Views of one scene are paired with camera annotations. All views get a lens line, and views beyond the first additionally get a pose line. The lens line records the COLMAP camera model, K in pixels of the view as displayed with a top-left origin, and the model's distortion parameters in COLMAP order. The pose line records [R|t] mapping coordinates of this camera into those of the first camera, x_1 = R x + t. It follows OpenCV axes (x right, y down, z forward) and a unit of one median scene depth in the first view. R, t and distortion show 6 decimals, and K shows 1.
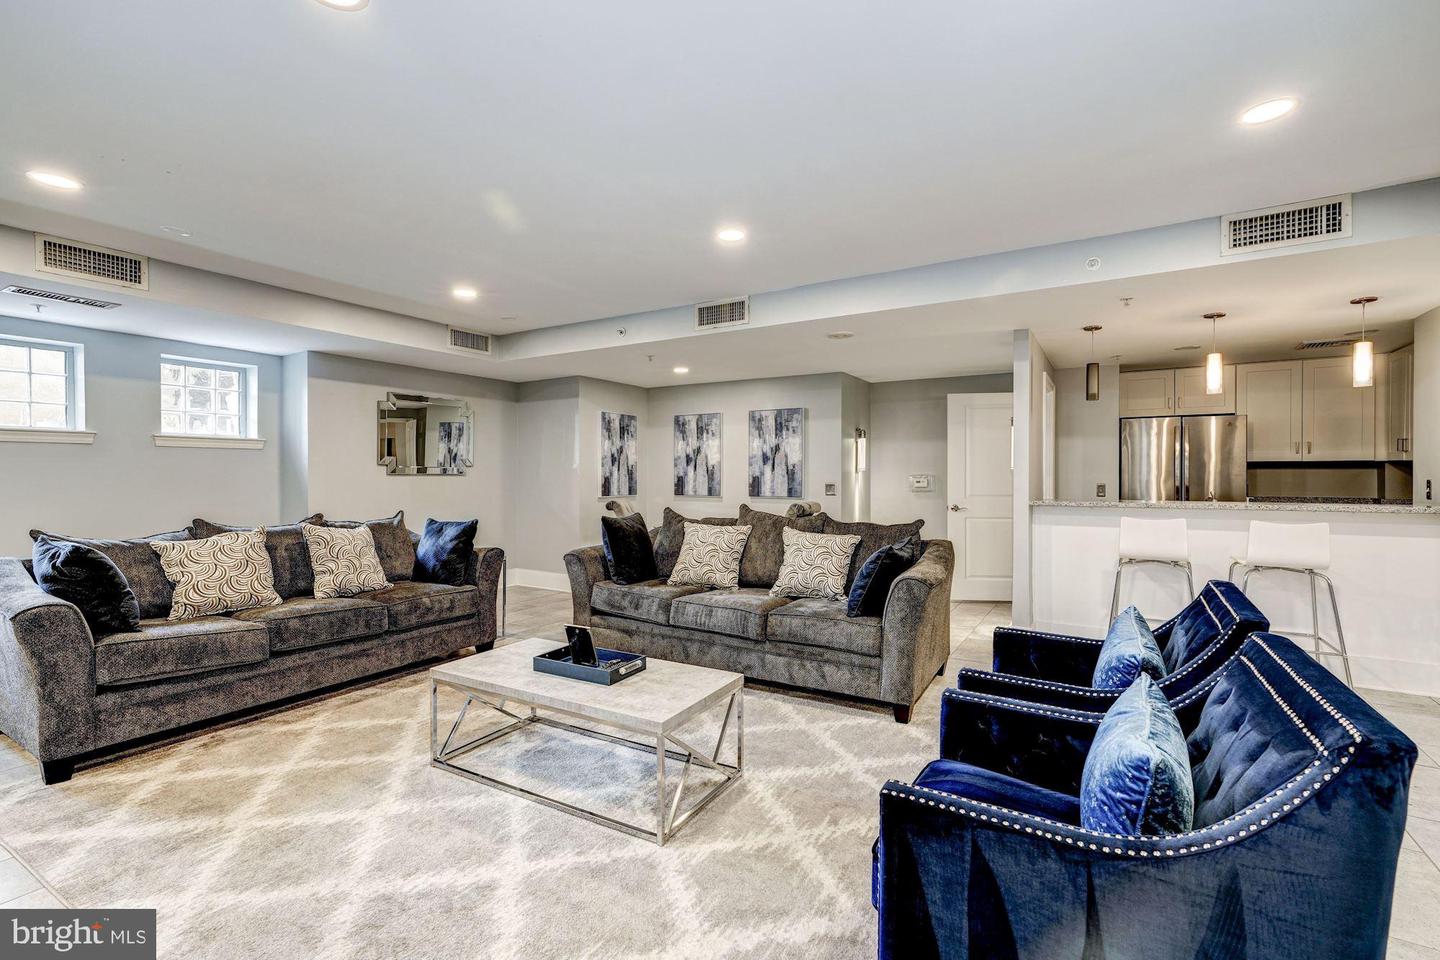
lens RADIAL K [[643.1, 0, 717.7], [0, 643.1, 476.8], [0, 0, 1]] dist [-0.000873, -0.000076]
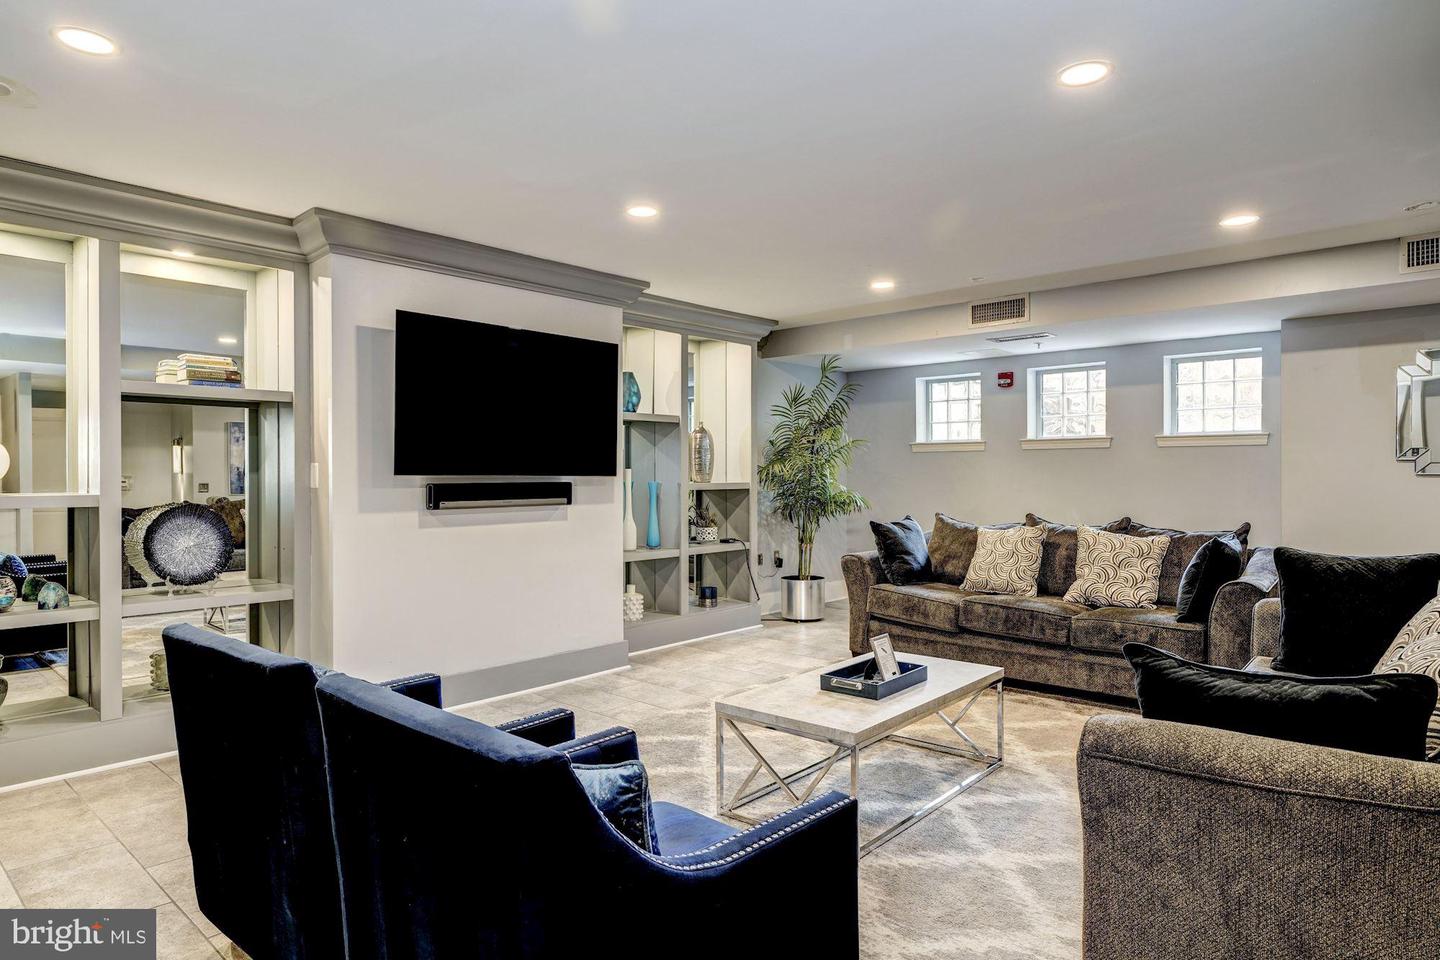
lens RADIAL K [[844.6, 0, 718.5], [0, 844.6, 478.2], [0, 0, 1]] dist [-0.000425, -0.000056]
pose [[-0.198475, 0.007233, -0.980079, 0.789399], [-0.002454, 0.999966, 0.007876, -0.008275], [0.980103, 0.003968, -0.198450, 0.766573]]
